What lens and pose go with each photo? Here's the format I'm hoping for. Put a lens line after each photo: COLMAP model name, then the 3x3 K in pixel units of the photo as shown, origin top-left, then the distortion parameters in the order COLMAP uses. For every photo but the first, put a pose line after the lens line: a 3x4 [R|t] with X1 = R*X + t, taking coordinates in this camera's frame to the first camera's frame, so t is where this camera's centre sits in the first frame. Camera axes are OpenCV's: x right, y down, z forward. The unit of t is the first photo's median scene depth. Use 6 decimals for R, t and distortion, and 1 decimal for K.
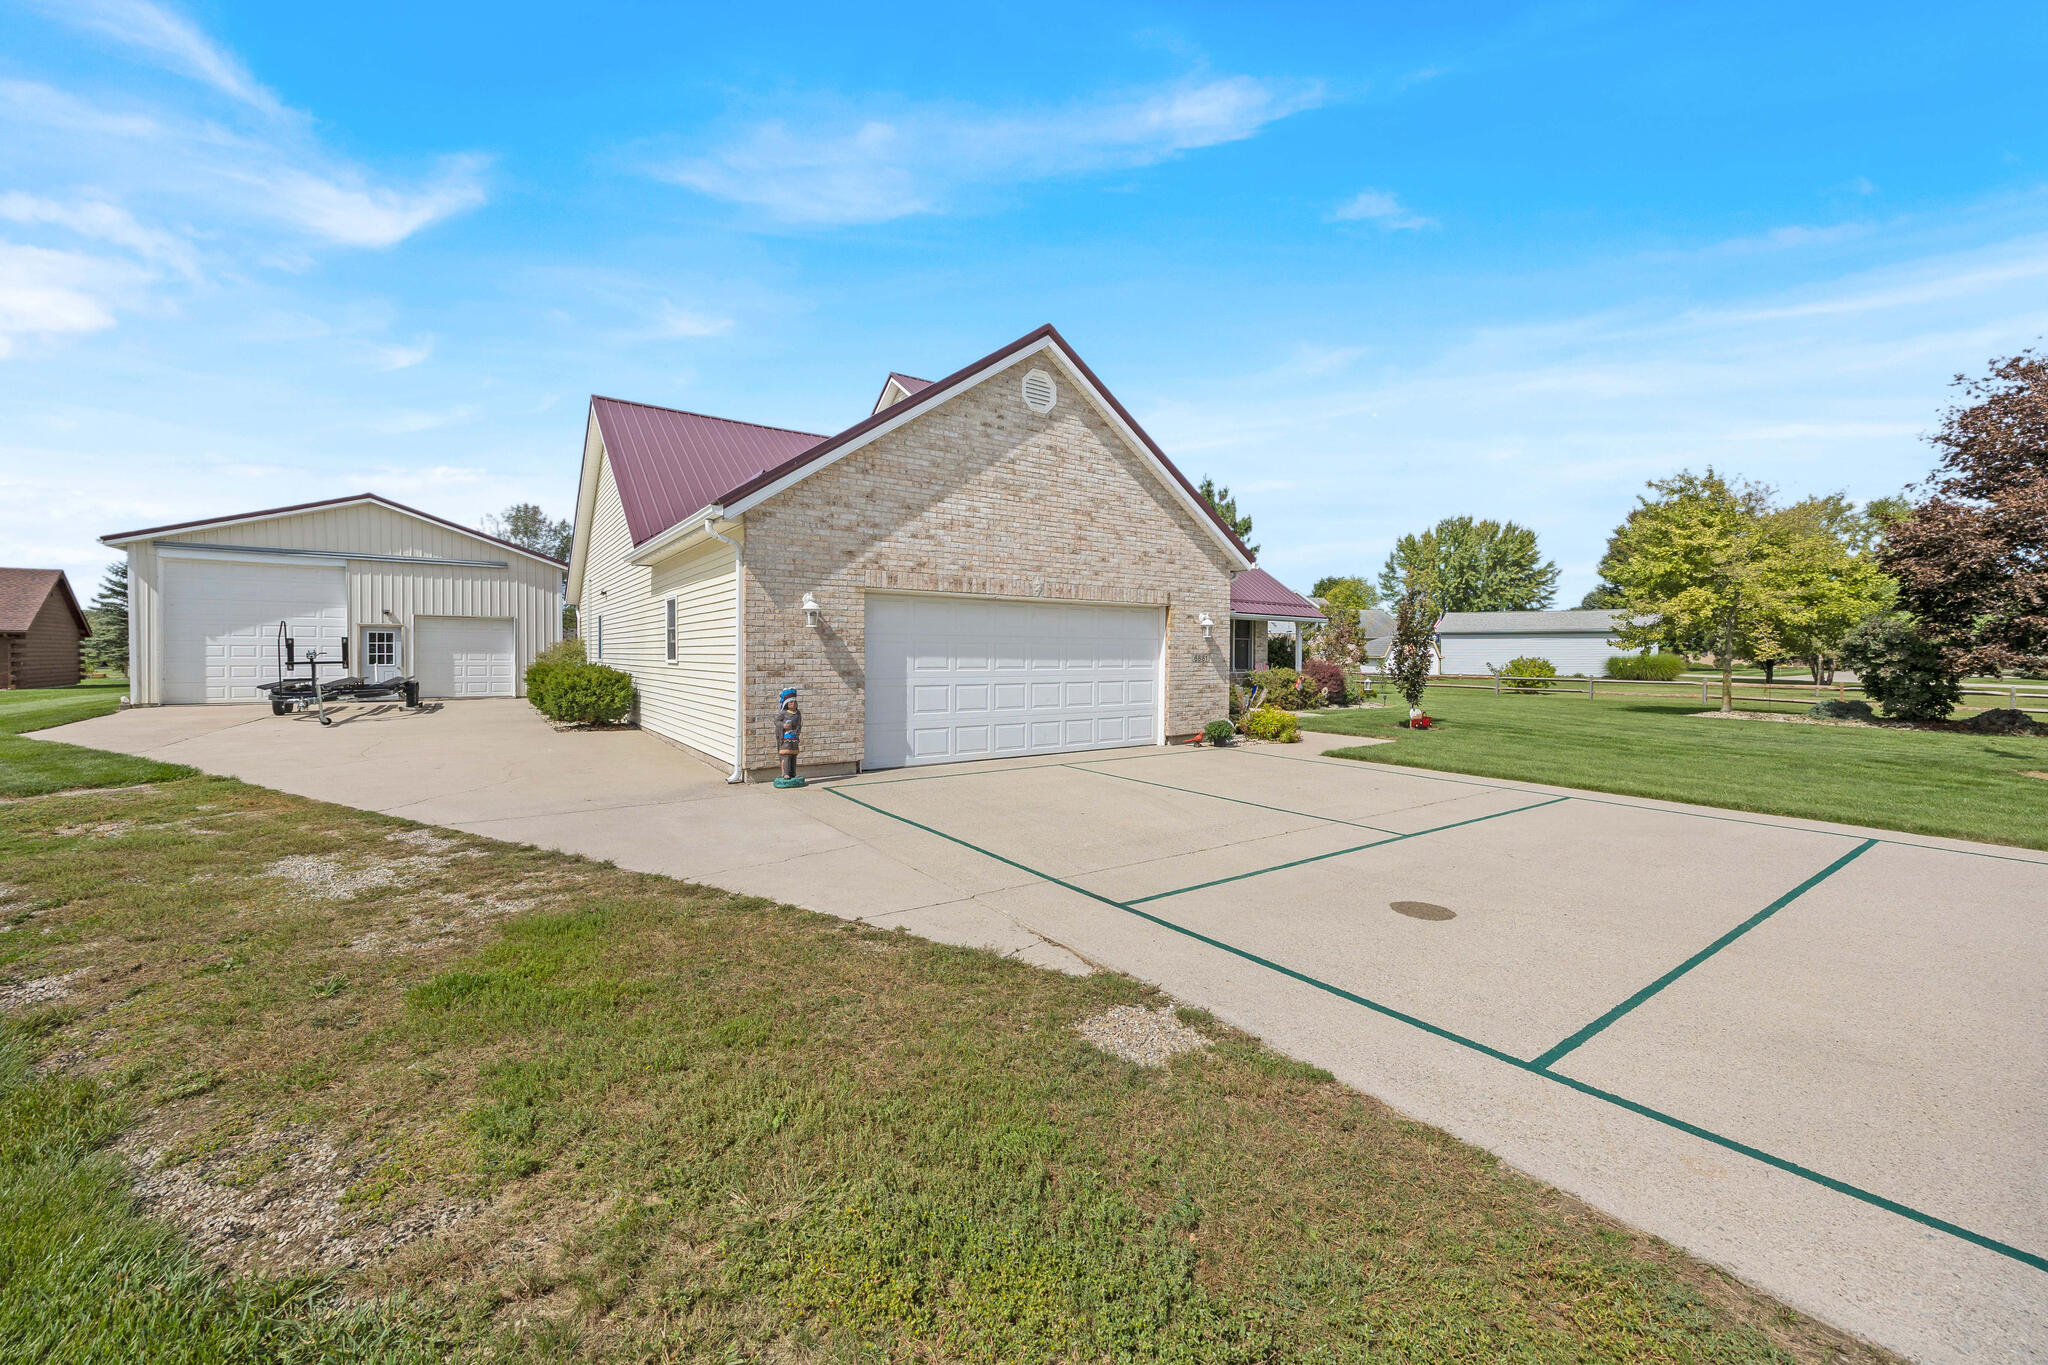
lens RADIAL K [[789.5, 0, 1036.7], [0, 789.5, 677.9], [0, 0, 1]] dist [-0.010714, -0.000157]
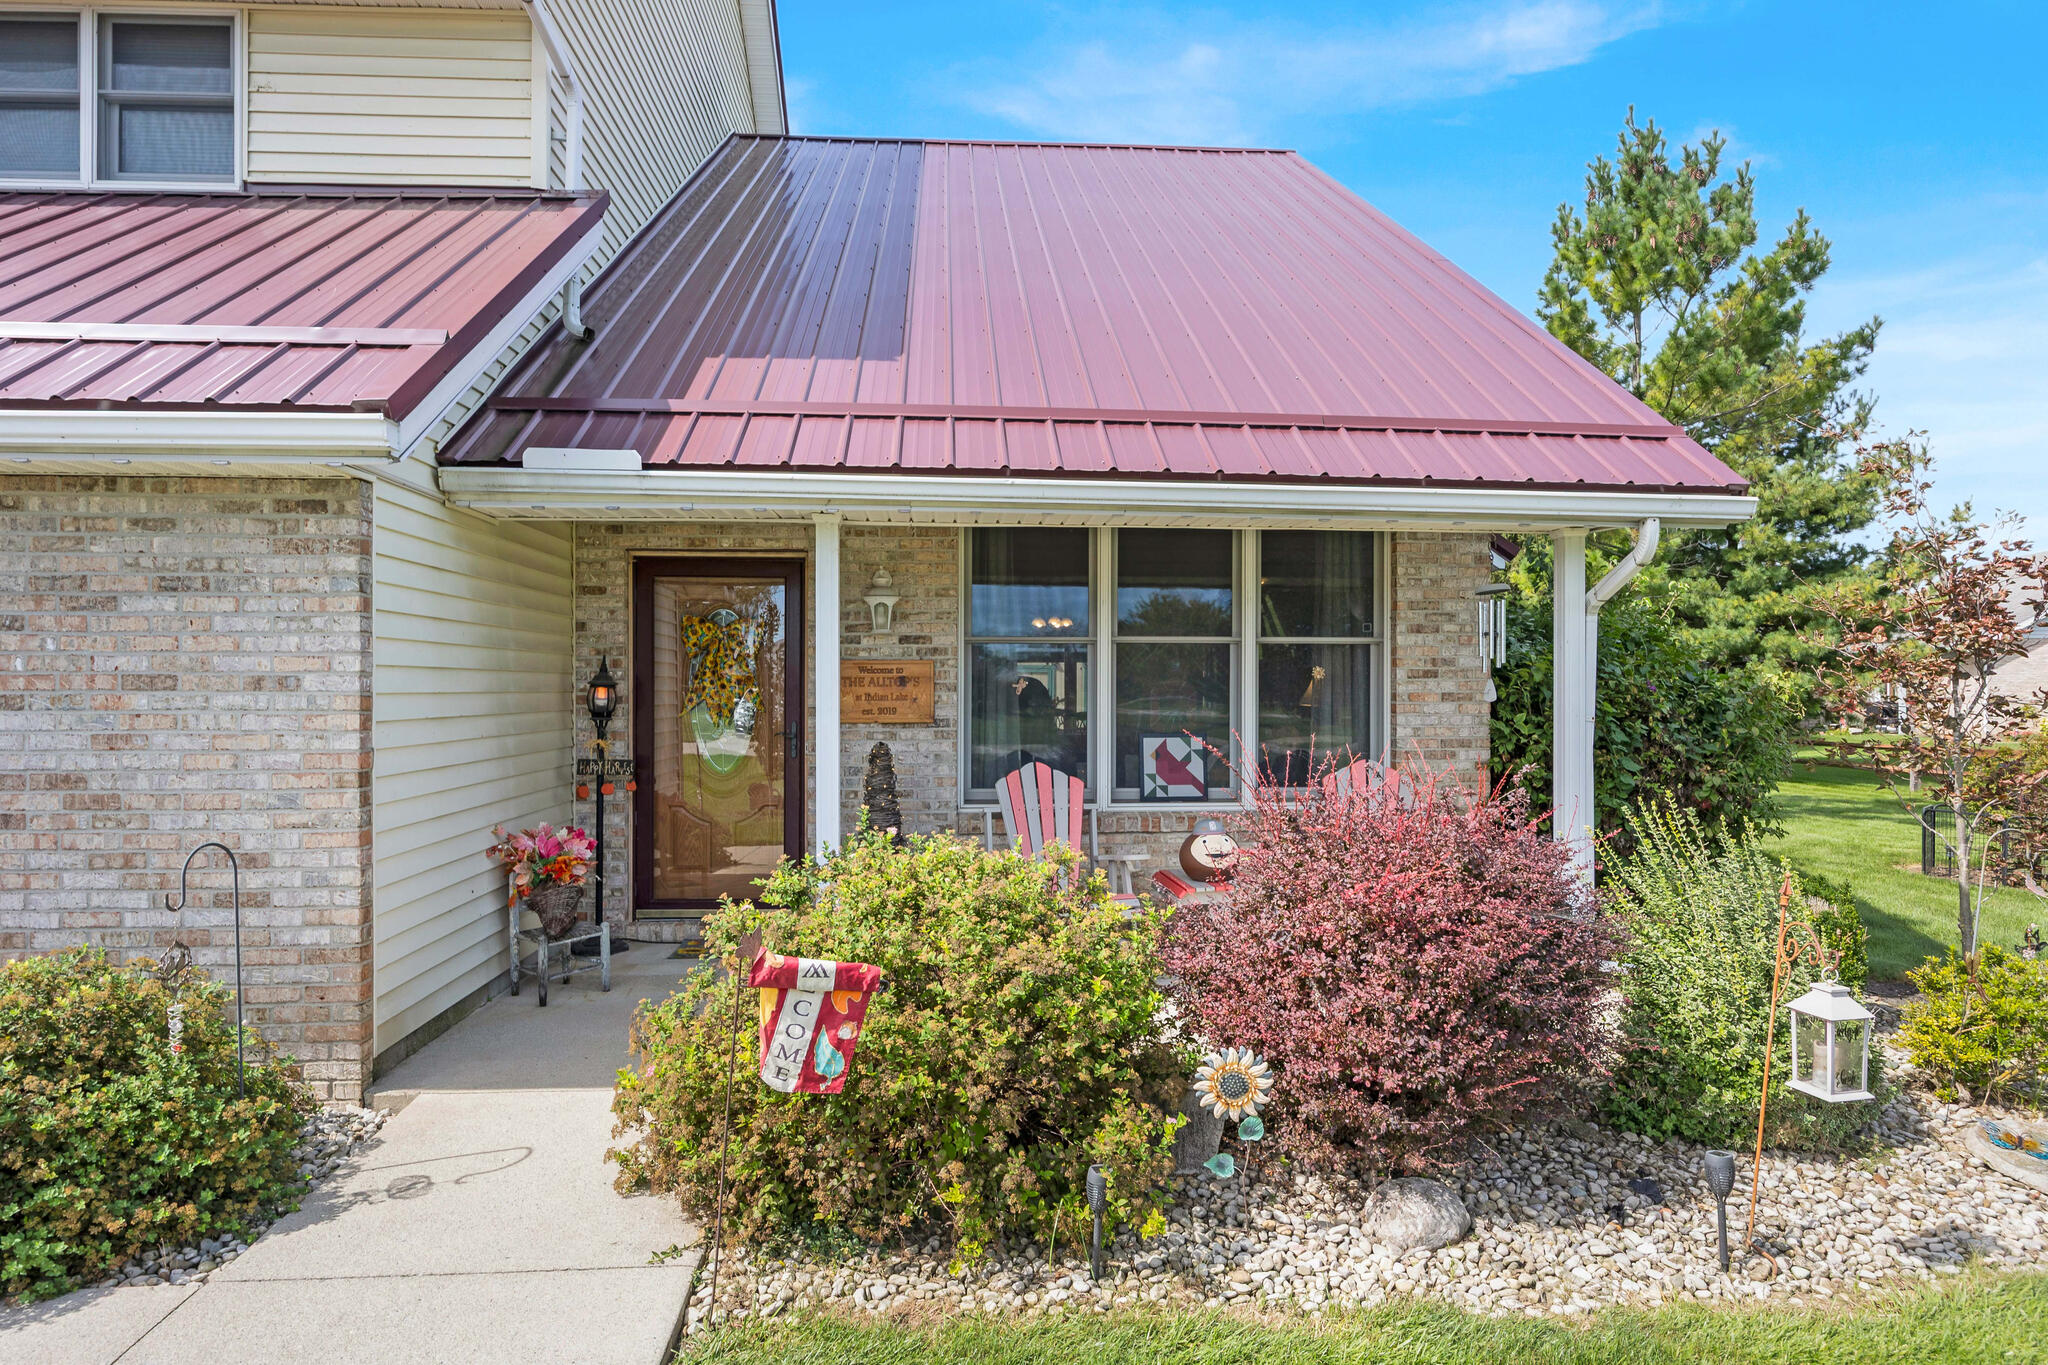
lens RADIAL K [[1158.7, 0, 1019.7], [0, 1158.7, 710.0], [0, 0, 1]] dist [-0.008726, -0.001944]
pose [[0.847894, 0.000103, -0.530166, 0.308003], [-0.009973, 0.999826, -0.015757, -0.022781], [0.530073, 0.018647, 0.847747, 0.618560]]
